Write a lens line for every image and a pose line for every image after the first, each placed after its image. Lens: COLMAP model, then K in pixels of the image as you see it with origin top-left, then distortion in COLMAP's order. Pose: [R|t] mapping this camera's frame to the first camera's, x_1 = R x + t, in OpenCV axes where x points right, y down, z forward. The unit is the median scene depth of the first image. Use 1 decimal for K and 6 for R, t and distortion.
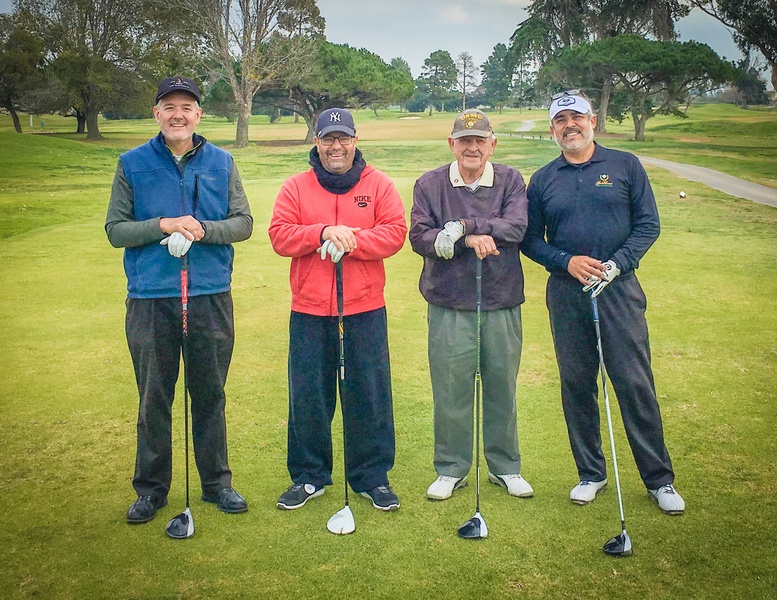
lens RADIAL K [[958.5, 0, 391.7], [0, 958.5, 300.0], [0, 0, 1]] dist [0.003569, 0.000000]
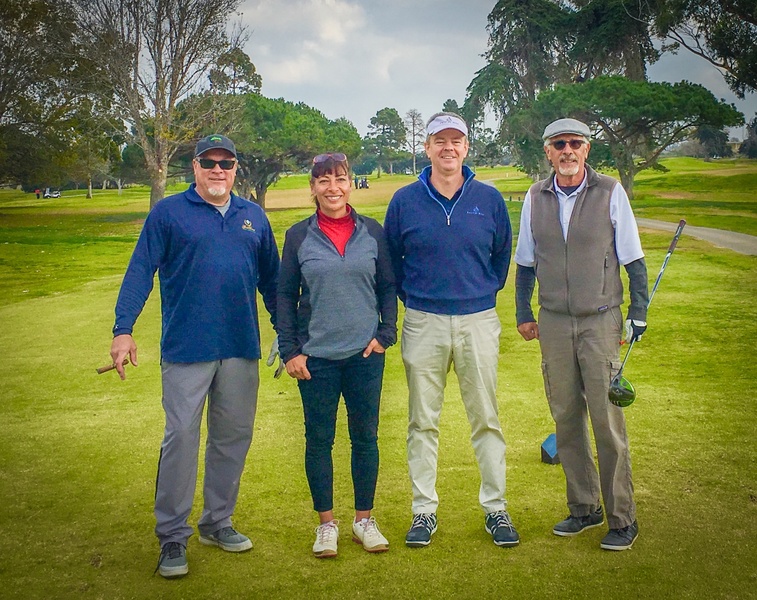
lens RADIAL K [[705.6, 0, 375.1], [0, 705.6, 299.1], [0, 0, 1]] dist [-0.006283, 0.000000]
pose [[0.998582, -0.035183, 0.039949, 0.005537], [0.036142, 0.999069, -0.023550, -0.065395], [-0.039083, 0.024960, 0.998924, 0.355578]]
